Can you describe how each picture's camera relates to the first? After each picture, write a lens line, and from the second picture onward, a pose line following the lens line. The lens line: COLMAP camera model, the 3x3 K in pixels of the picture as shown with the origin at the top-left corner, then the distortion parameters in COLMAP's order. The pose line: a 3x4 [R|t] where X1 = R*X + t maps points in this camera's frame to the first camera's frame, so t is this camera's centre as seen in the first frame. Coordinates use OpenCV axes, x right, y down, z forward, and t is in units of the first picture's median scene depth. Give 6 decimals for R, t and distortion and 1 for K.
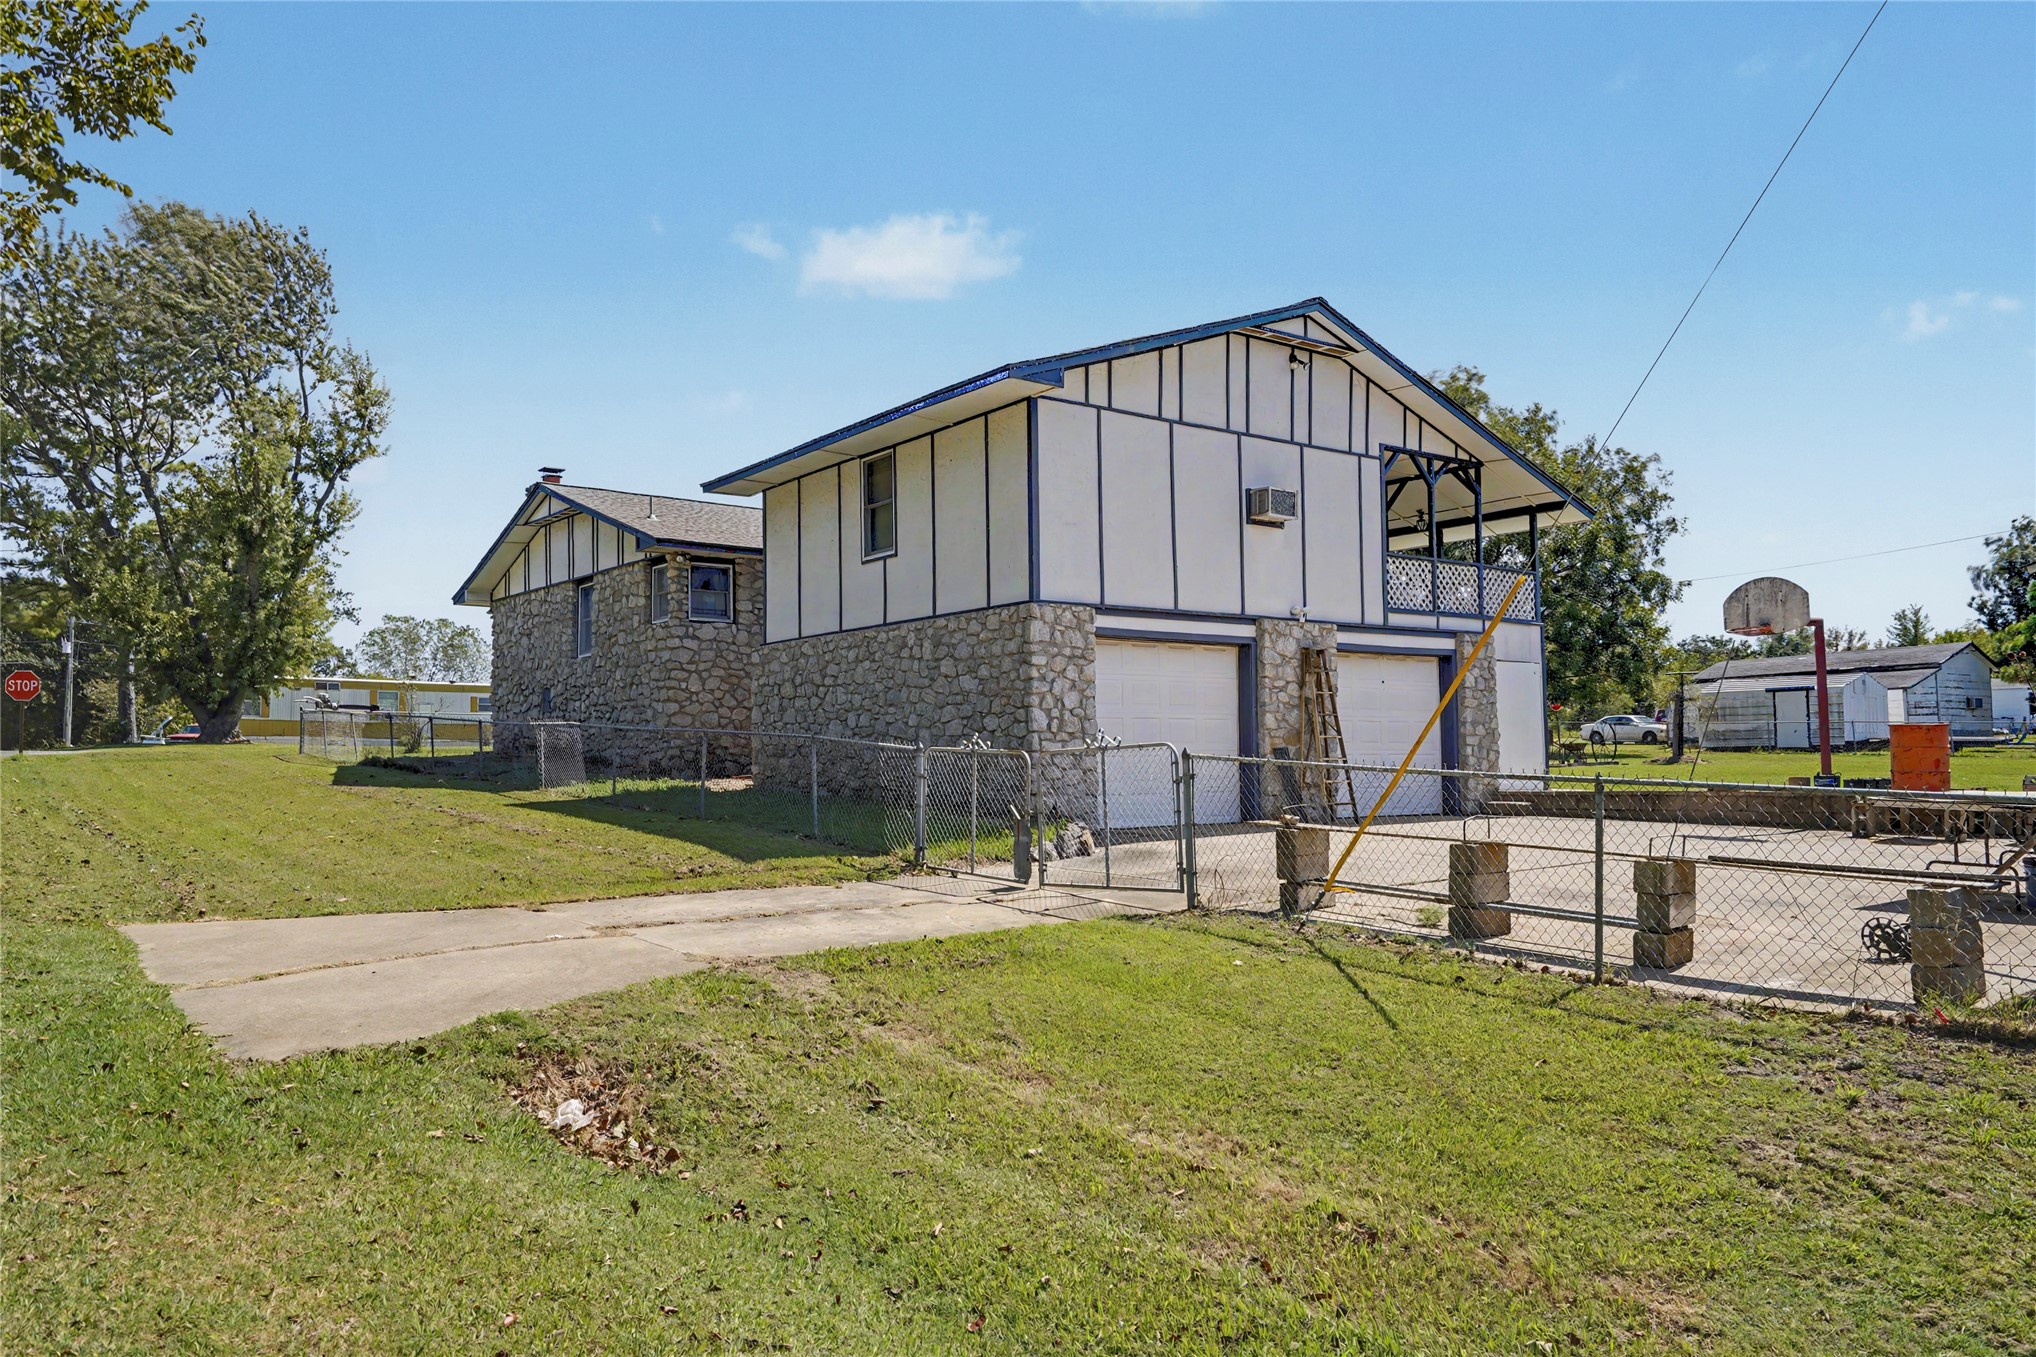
lens RADIAL K [[1439.1, 0, 1018.0], [0, 1439.1, 678.5], [0, 0, 1]] dist [0.003411, 0.000387]
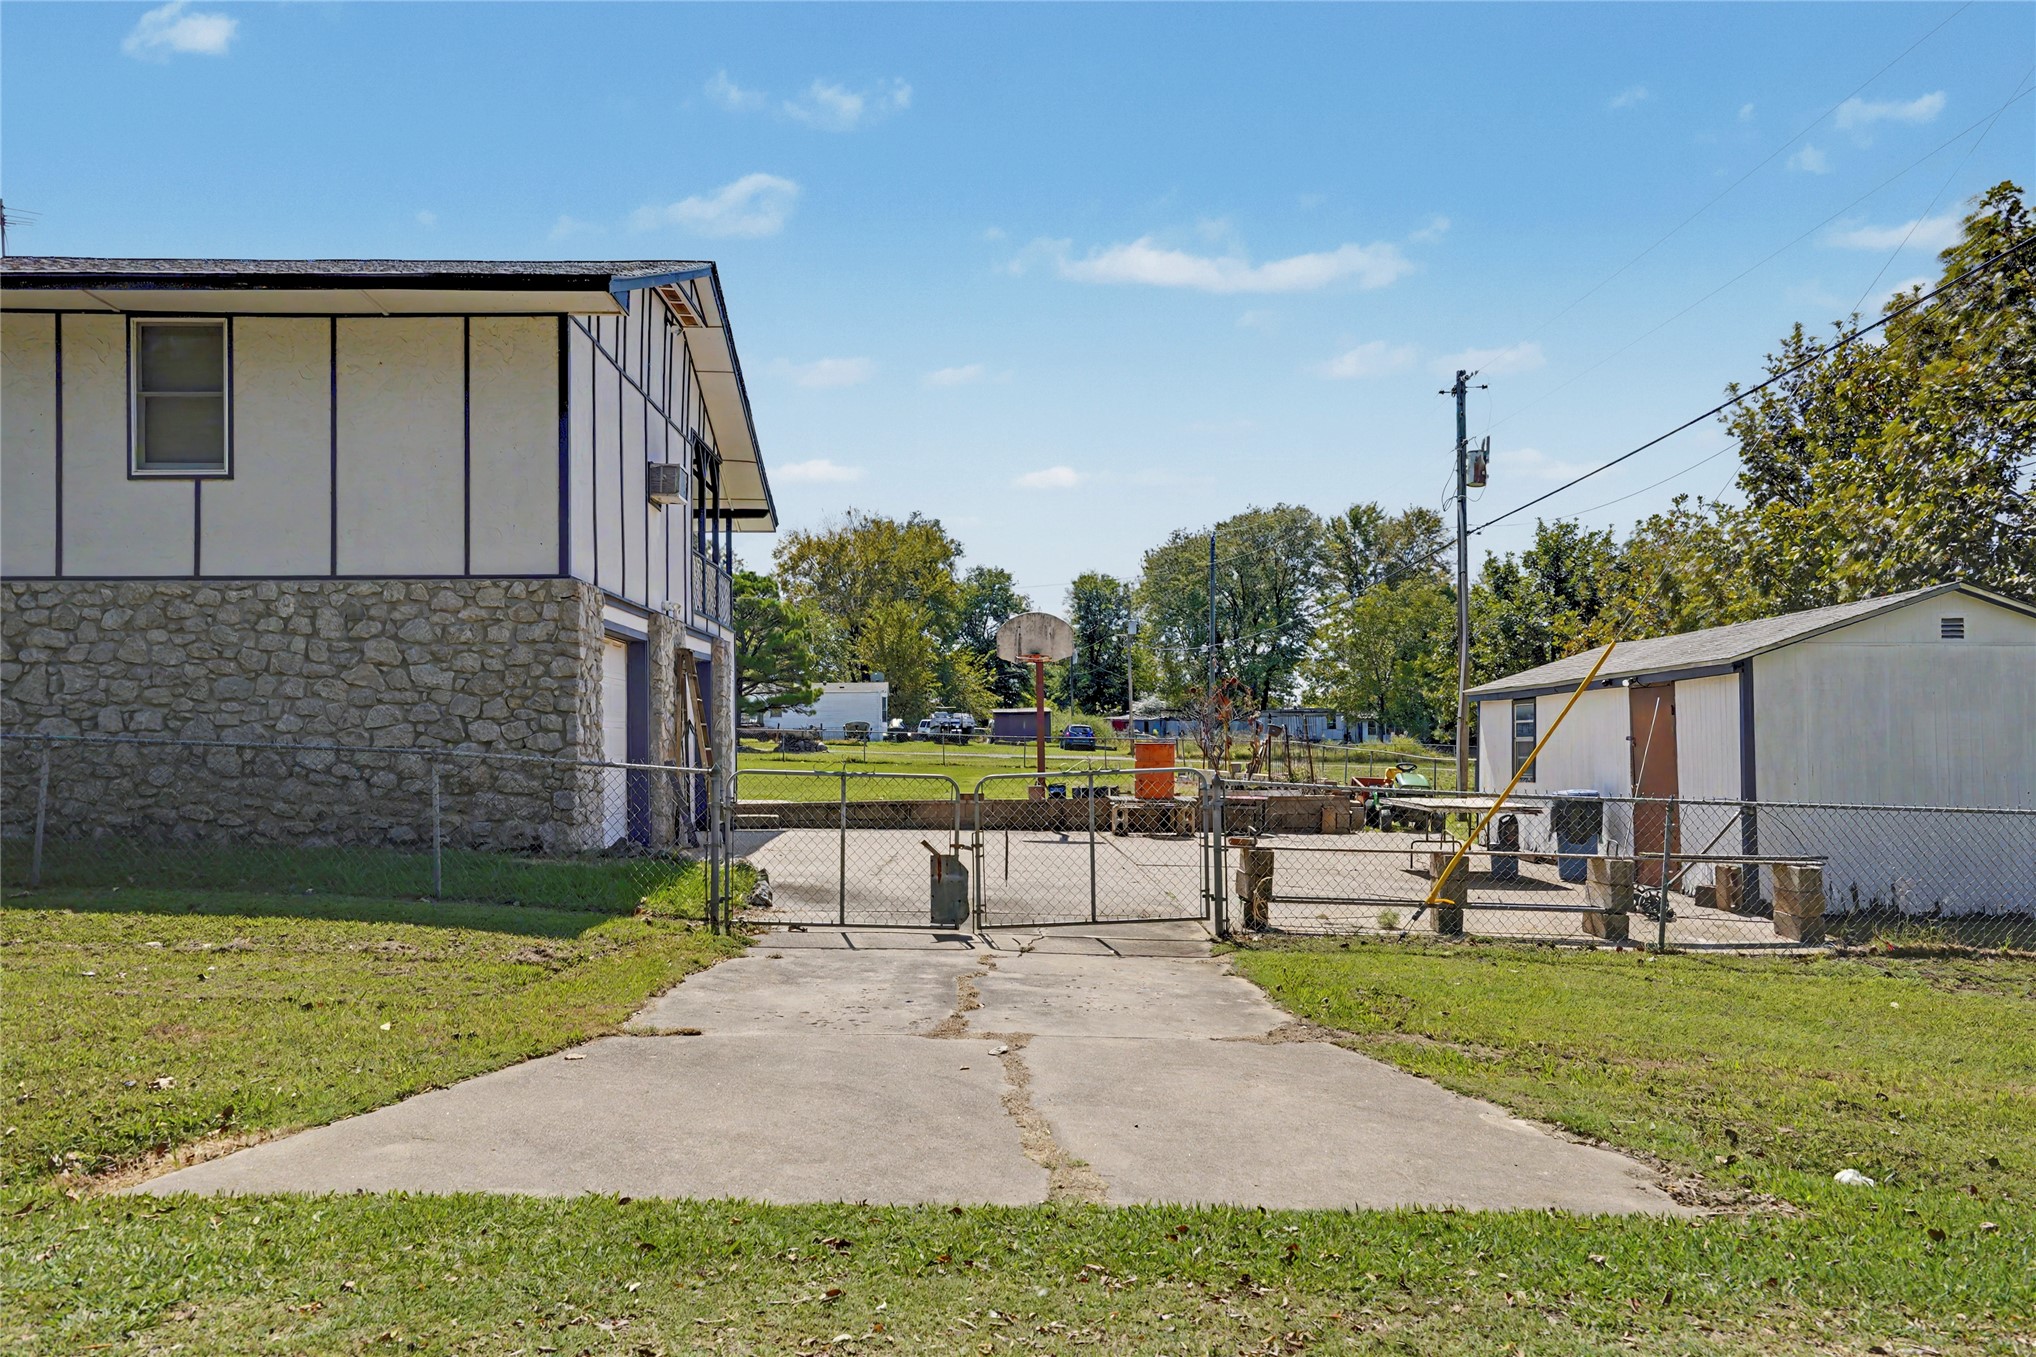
lens RADIAL K [[1556.0, 0, 1023.2], [0, 1556.0, 712.9], [0, 0, 1]] dist [0.013731, 0.004471]
pose [[0.586475, 0.023546, 0.809625, -0.469064], [-0.044874, 0.998987, 0.003453, 0.005460], [-0.808723, -0.038357, 0.586937, 0.271798]]
